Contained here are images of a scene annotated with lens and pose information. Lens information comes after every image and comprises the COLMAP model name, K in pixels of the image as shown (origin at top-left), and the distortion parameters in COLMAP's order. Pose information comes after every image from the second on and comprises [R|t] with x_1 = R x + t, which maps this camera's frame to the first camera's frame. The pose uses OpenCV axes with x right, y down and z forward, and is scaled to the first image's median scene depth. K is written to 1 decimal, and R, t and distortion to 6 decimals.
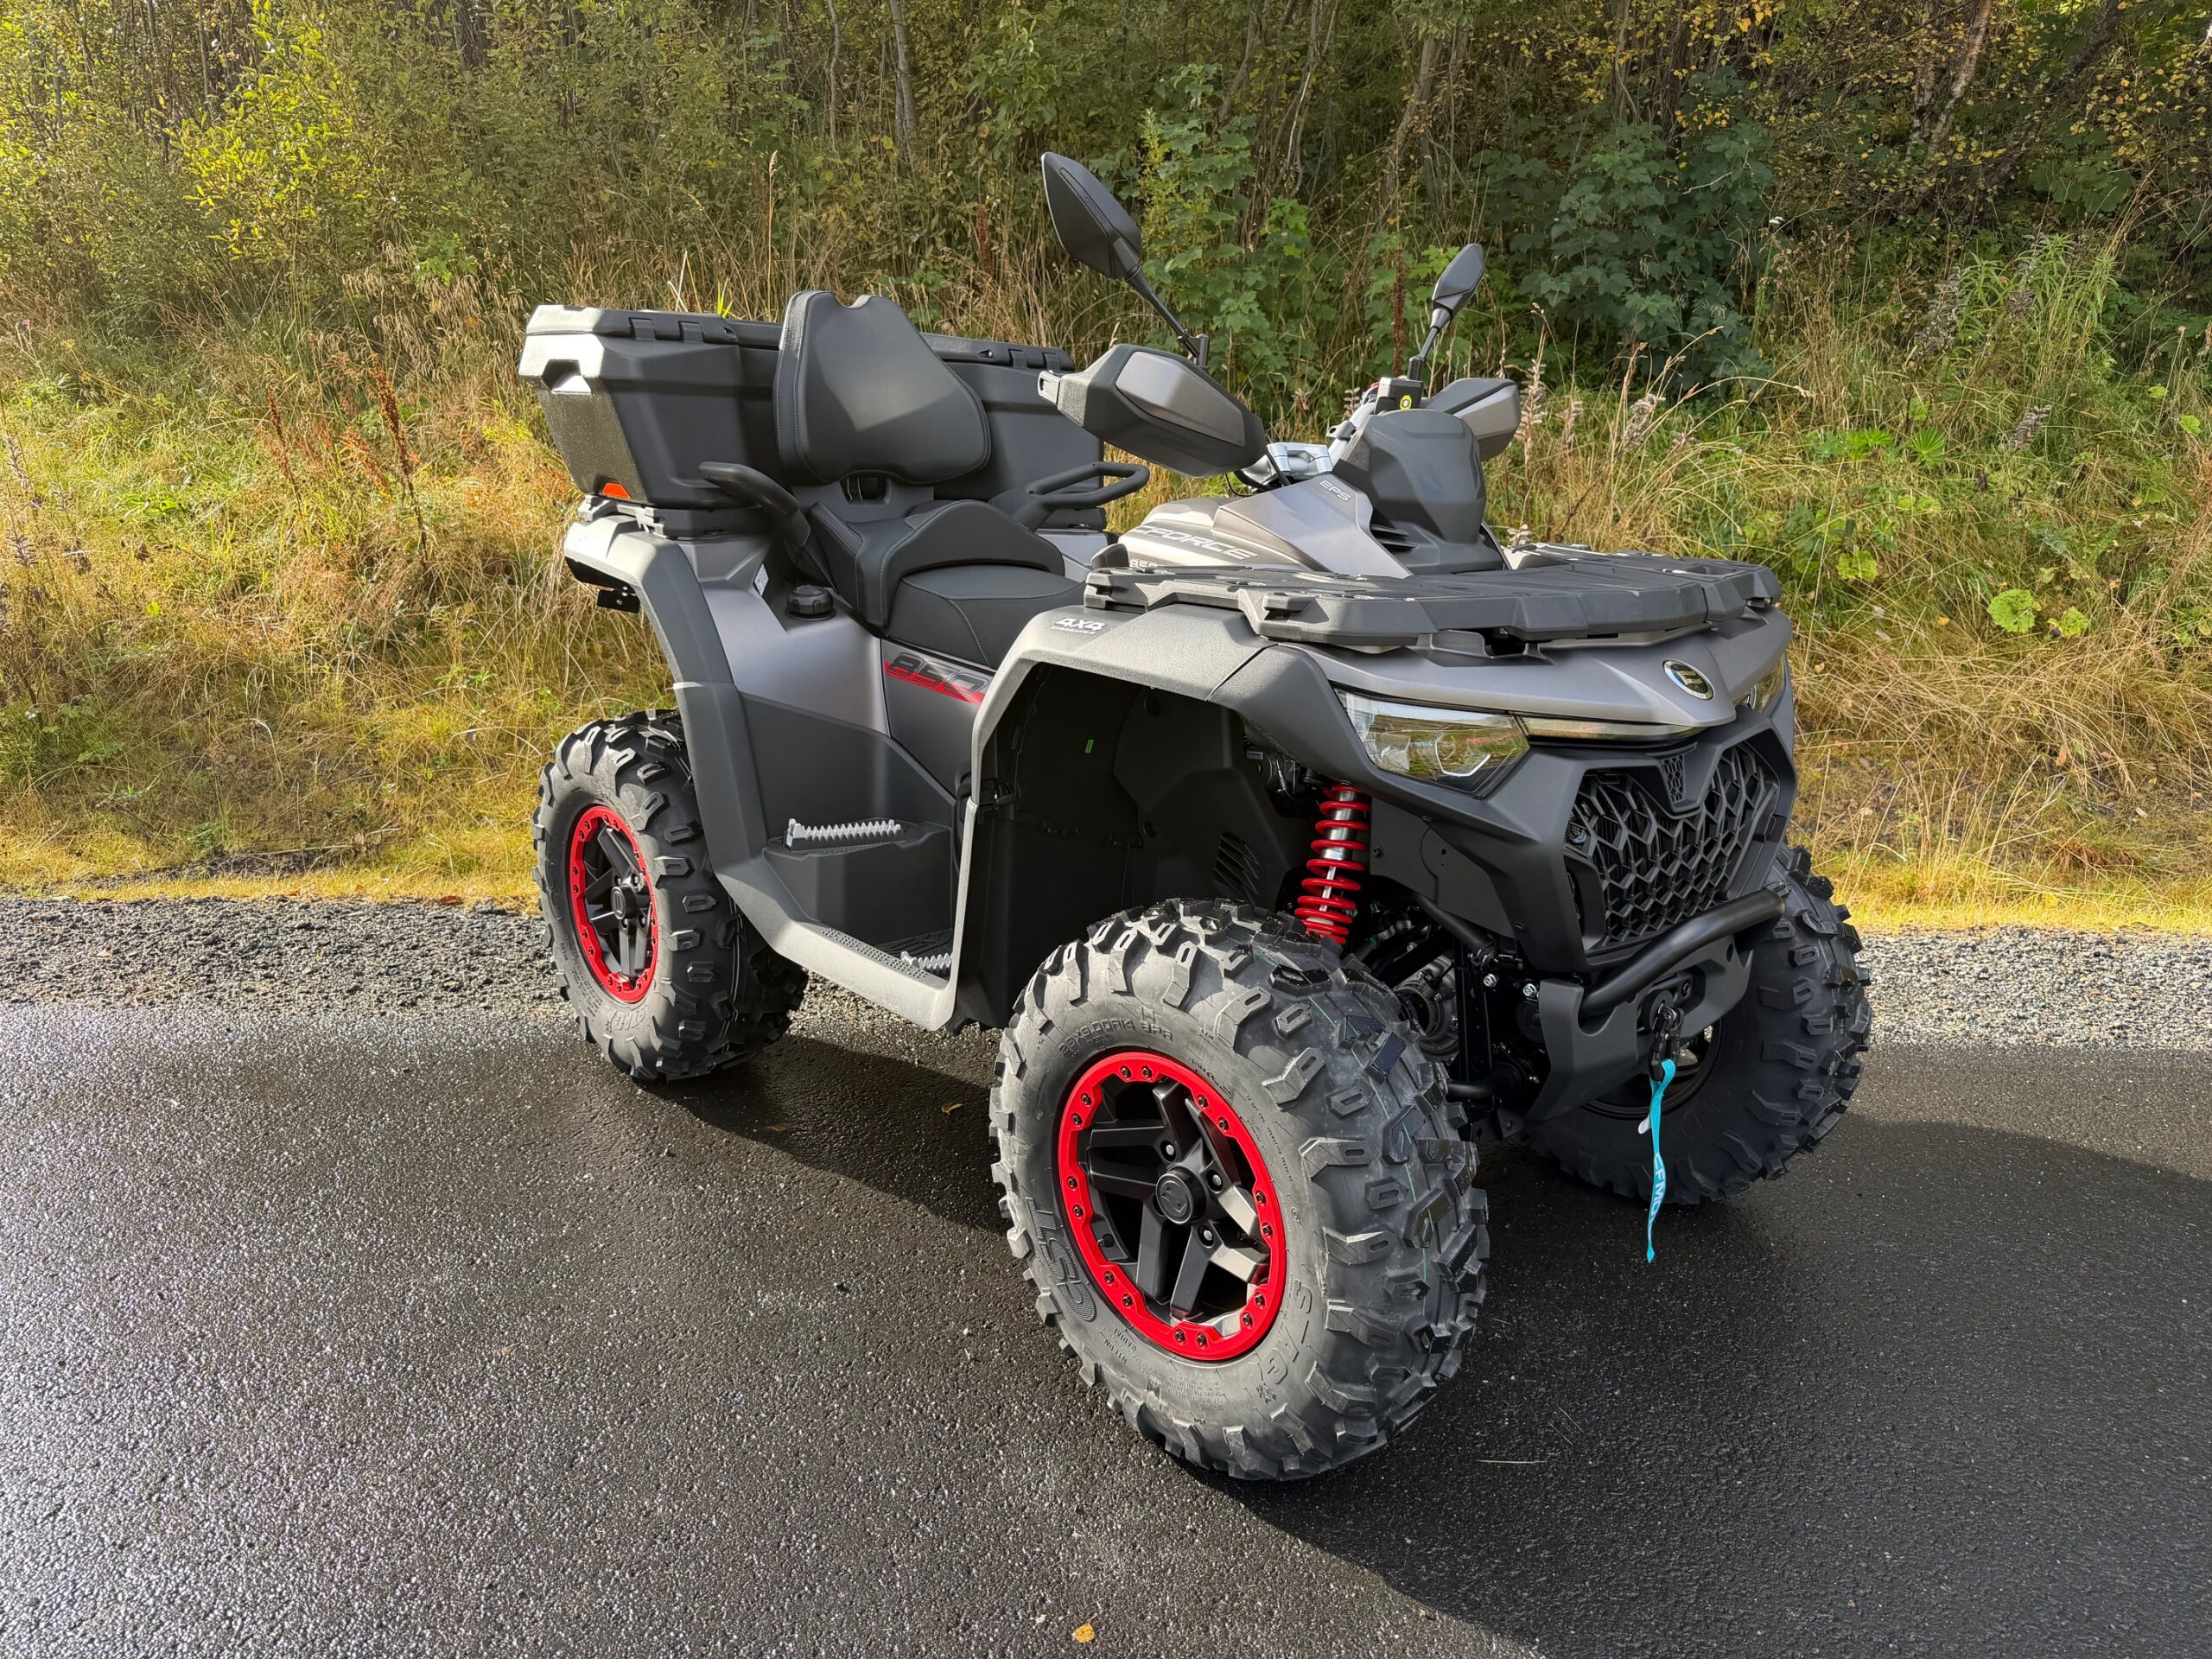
lens RADIAL K [[1550.7, 0, 1108.4], [0, 1550.7, 826.1], [0, 0, 1]] dist [-0.001919, -0.007424]
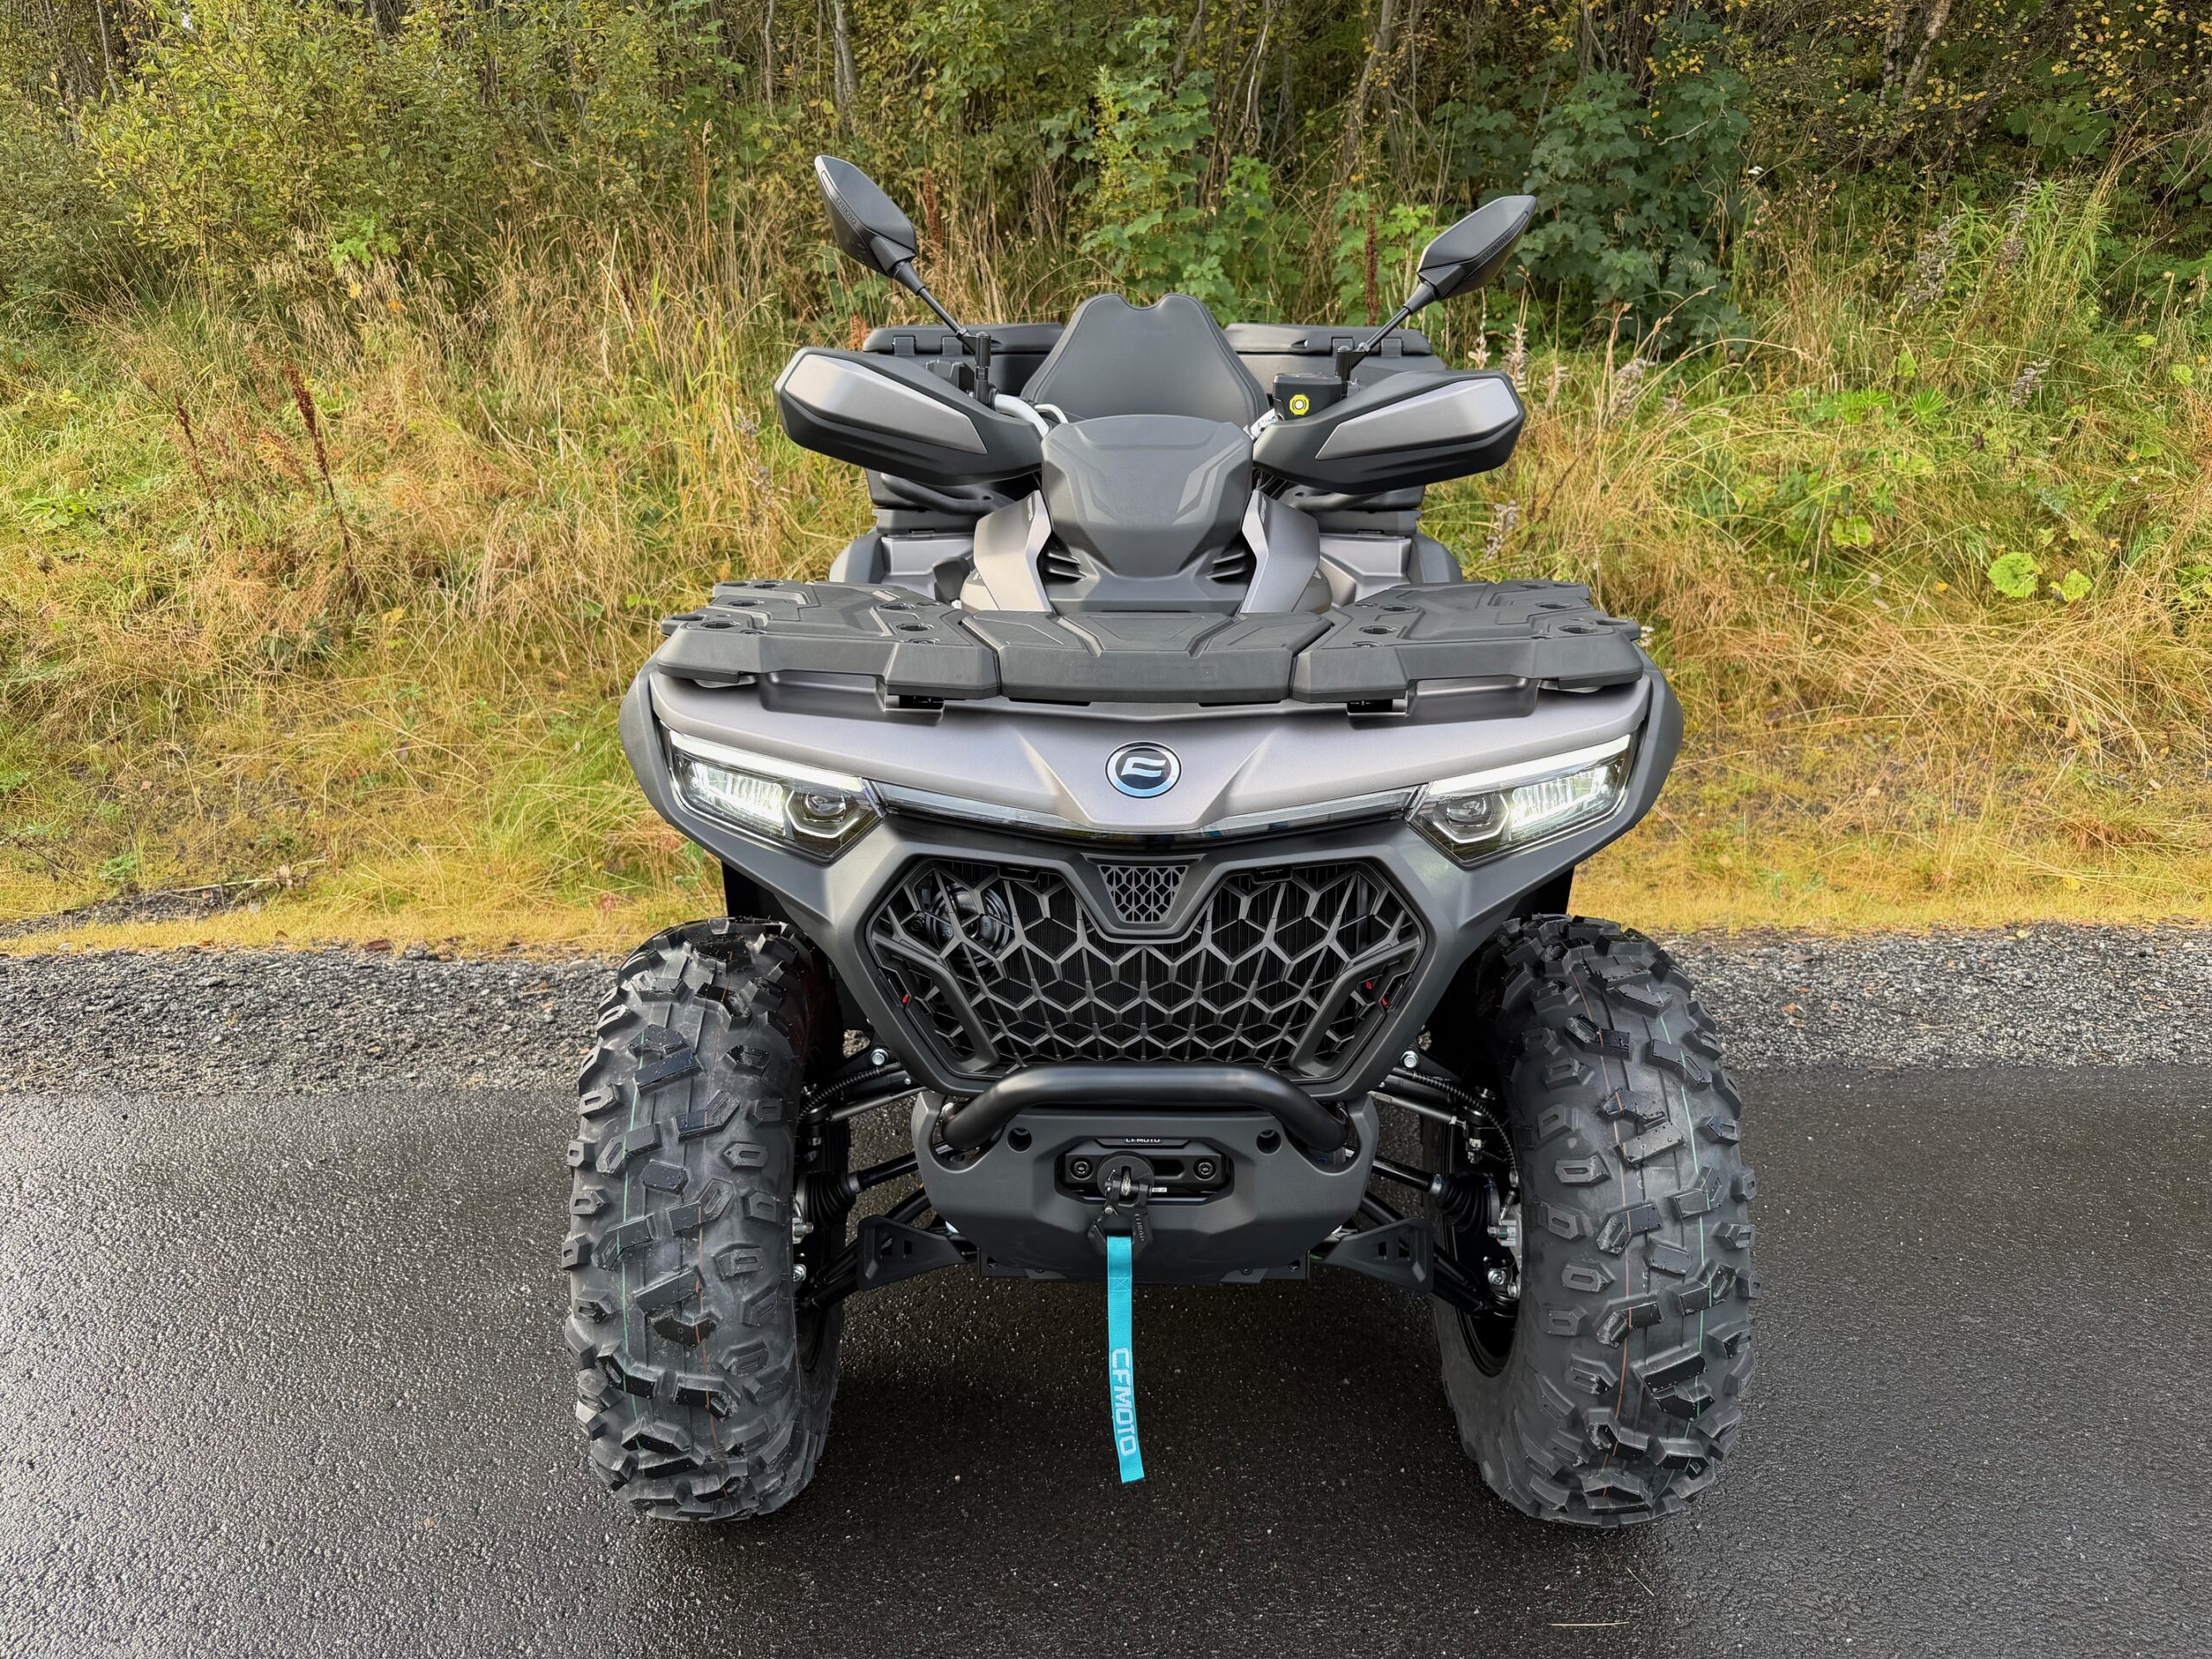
lens RADIAL K [[1555.8, 0, 1109.4], [0, 1555.8, 827.3], [0, 0, 1]] dist [-0.007733, -0.002057]
pose [[0.999313, -0.029681, 0.022191, -0.004072], [0.029178, 0.999318, 0.022649, -0.016693], [-0.022848, -0.021986, 0.999497, 0.035746]]
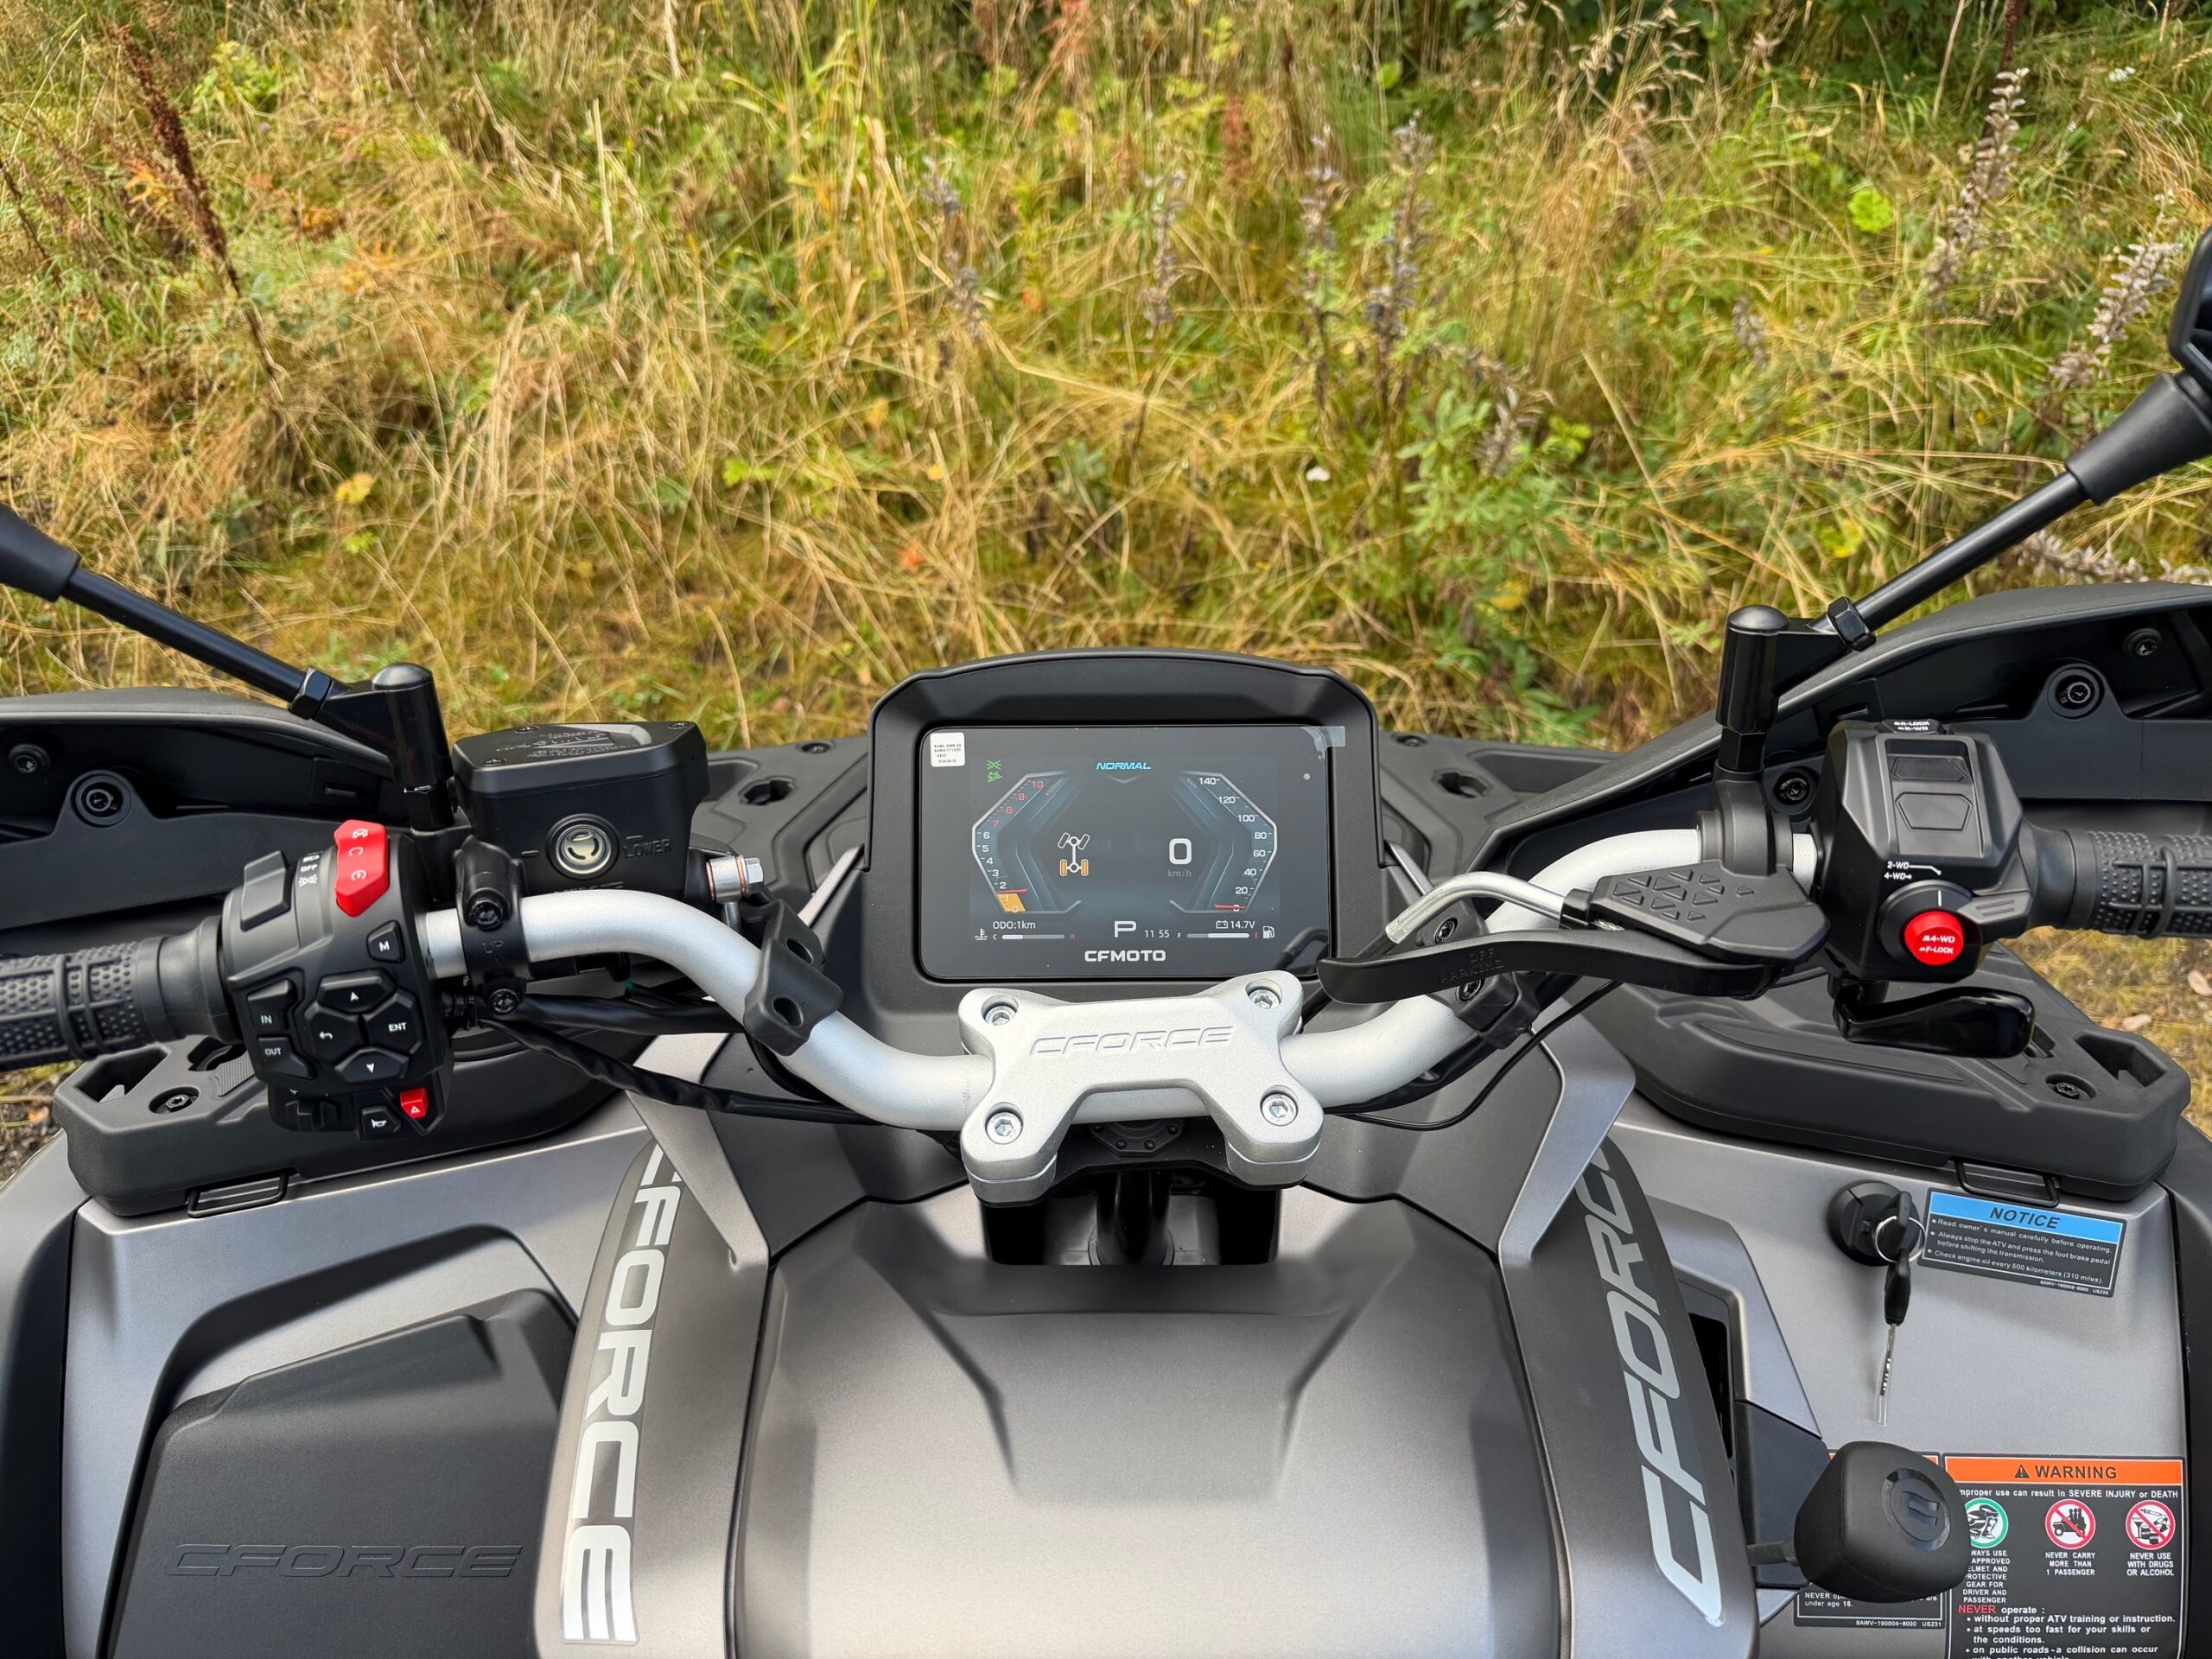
lens RADIAL K [[1555.8, 0, 1109.4], [0, 1555.8, 827.3], [0, 0, 1]] dist [-0.007733, -0.002057]
pose [[0.999716, -0.010864, -0.021201, -0.101986], [0.015615, 0.970952, 0.238763, -0.129267], [0.017991, -0.239026, 0.970846, 0.346062]]
